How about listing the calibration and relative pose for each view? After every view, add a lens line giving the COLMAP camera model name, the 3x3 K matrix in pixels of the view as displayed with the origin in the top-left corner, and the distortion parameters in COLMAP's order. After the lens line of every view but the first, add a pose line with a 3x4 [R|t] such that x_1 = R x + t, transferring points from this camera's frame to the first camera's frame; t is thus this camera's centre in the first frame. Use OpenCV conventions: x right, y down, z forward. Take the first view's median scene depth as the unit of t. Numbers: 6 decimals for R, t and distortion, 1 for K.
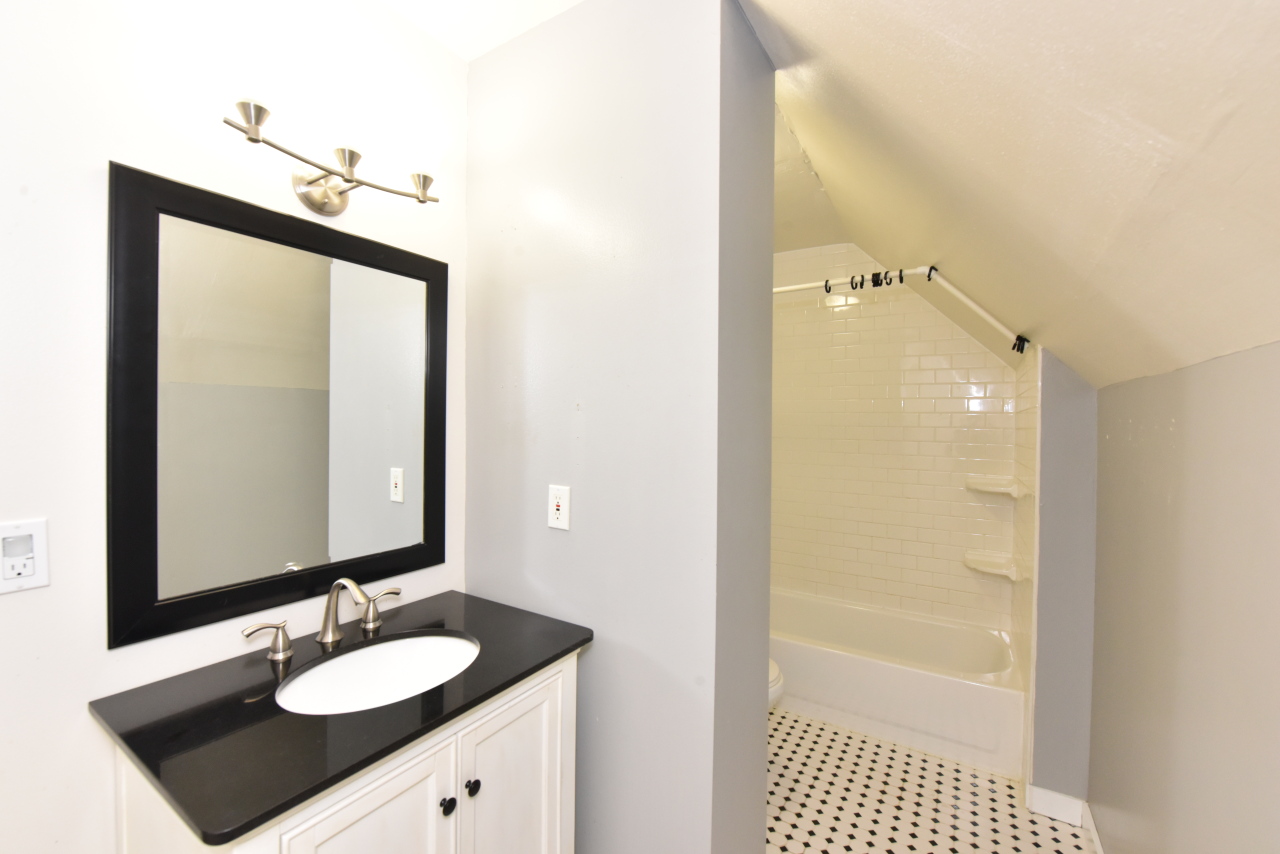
lens RADIAL K [[512.9, 0, 638.2], [0, 512.9, 427.2], [0, 0, 1]] dist [-0.009795, -0.004089]
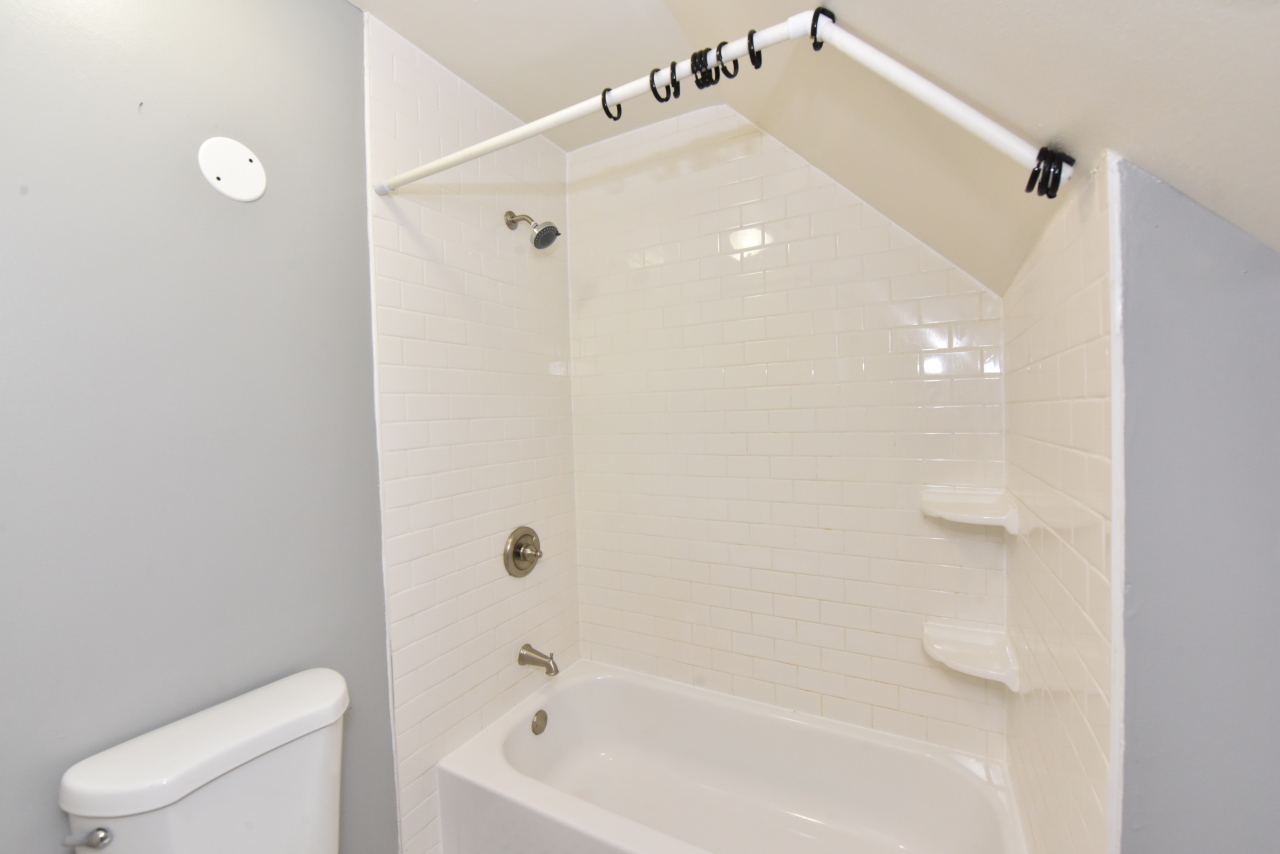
lens RADIAL K [[512.9, 0, 638.2], [0, 512.9, 427.2], [0, 0, 1]] dist [-0.009795, -0.004089]
pose [[0.997127, -0.045615, 0.060480, 0.330905], [0.044407, 0.998789, 0.021172, -0.000138], [-0.061372, -0.018425, 0.997945, 0.506733]]
